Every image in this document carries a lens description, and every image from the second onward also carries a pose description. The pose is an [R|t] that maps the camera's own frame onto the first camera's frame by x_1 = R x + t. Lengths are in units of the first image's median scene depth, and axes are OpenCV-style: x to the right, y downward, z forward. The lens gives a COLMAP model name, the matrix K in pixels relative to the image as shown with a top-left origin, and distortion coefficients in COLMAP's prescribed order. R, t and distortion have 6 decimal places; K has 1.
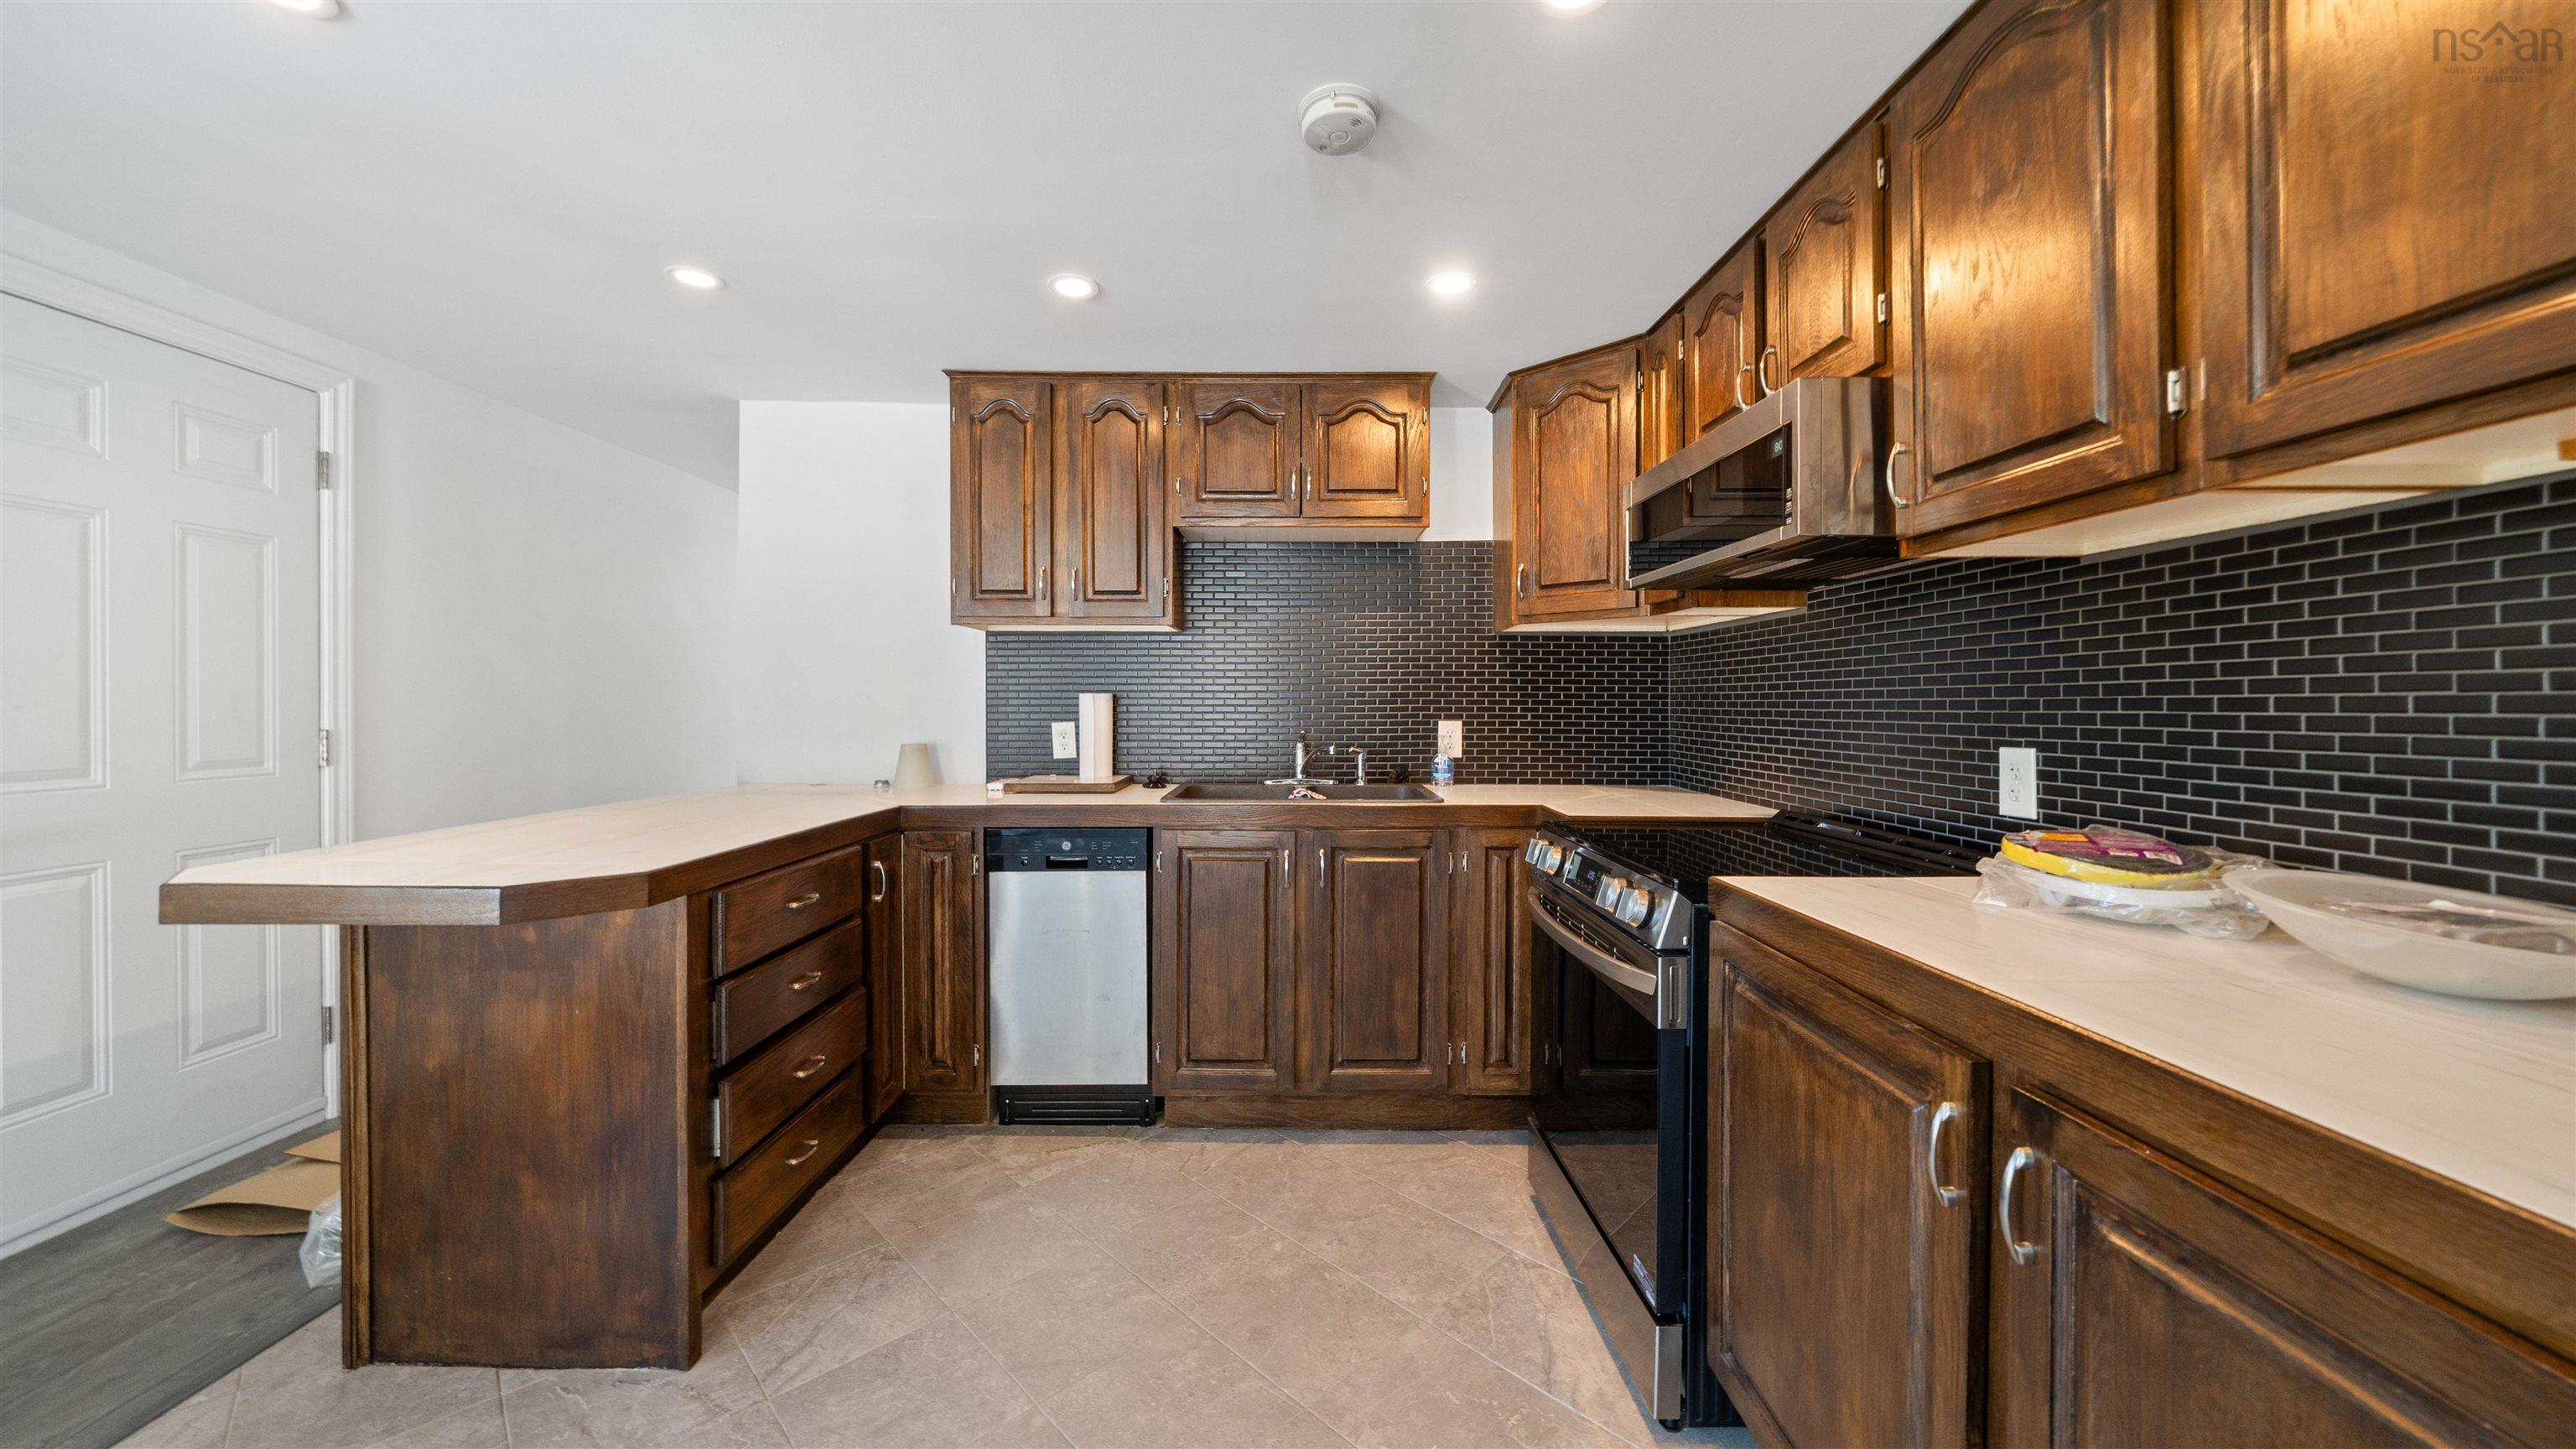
lens RADIAL K [[891.5, 0, 1295.7], [0, 891.5, 709.9], [0, 0, 1]] dist [-0.000027, 0.000055]
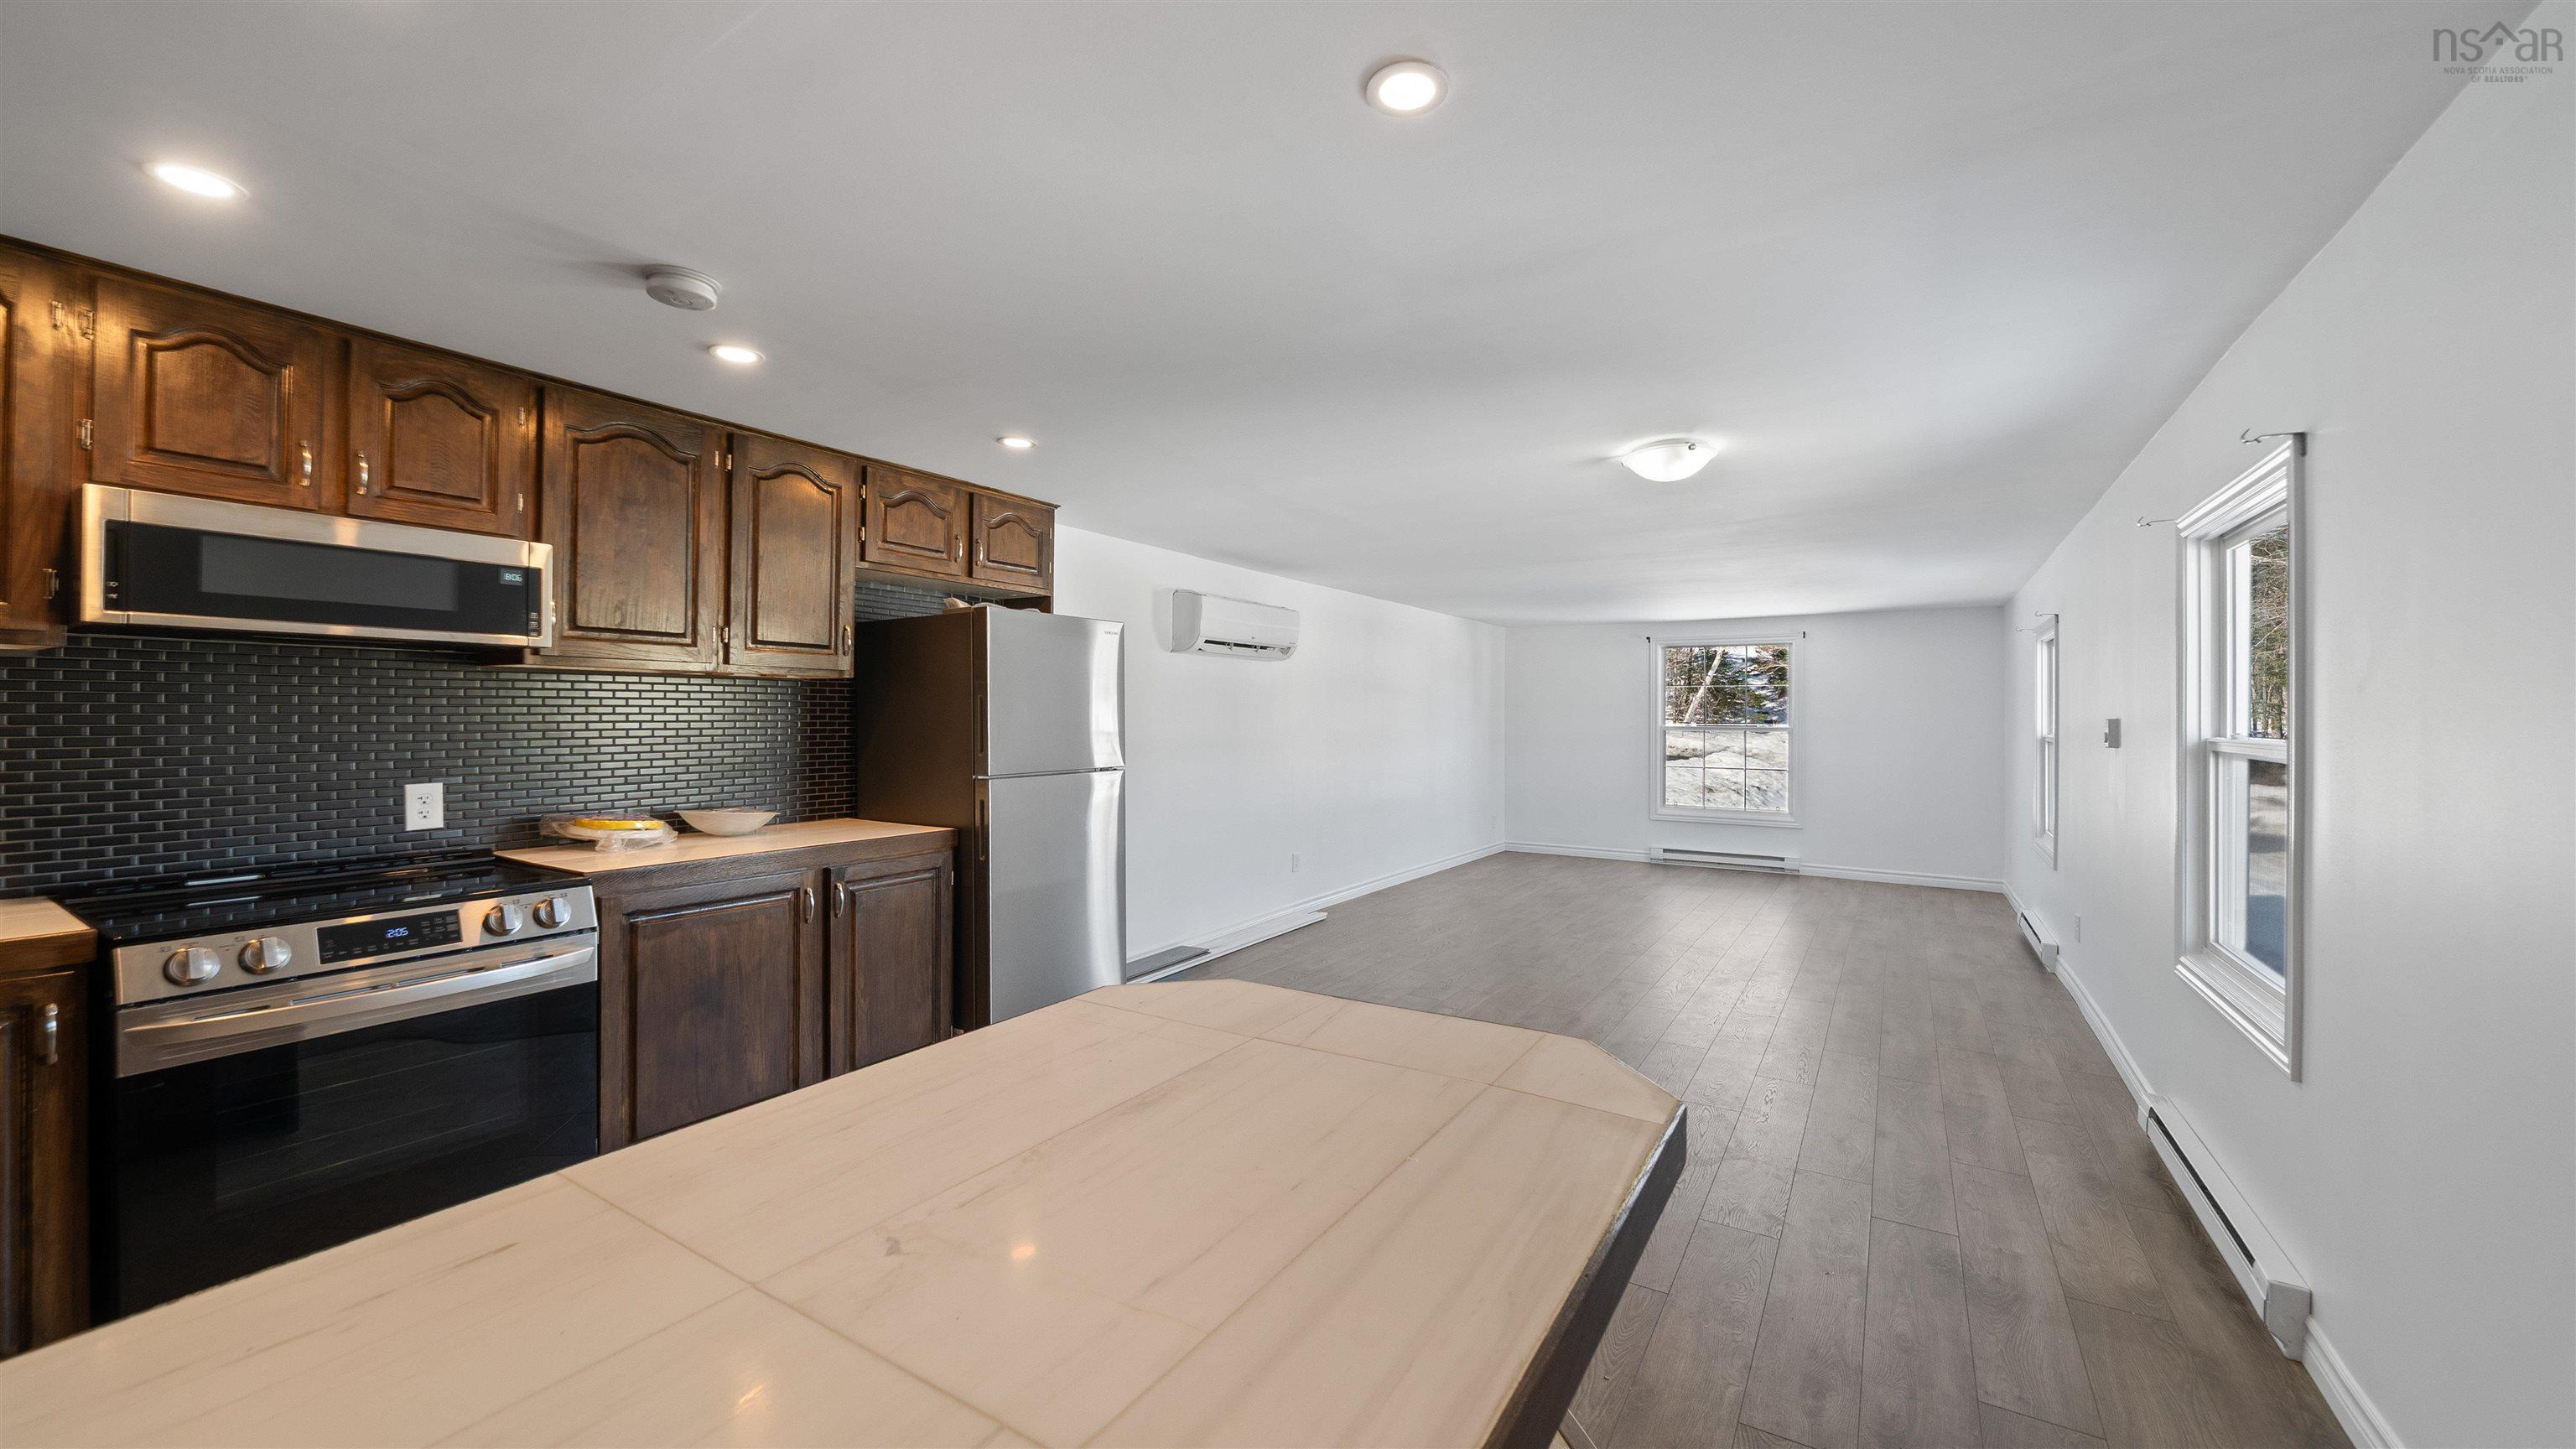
lens RADIAL K [[968.2, 0, 1283.1], [0, 968.2, 711.4], [0, 0, 1]] dist [-0.007635, 0.000035]
pose [[-0.842055, -0.000360, 0.539391, -0.831327], [0.001798, 0.999992, 0.003476, -0.052801], [-0.539389, 0.003897, -0.842048, 1.018598]]
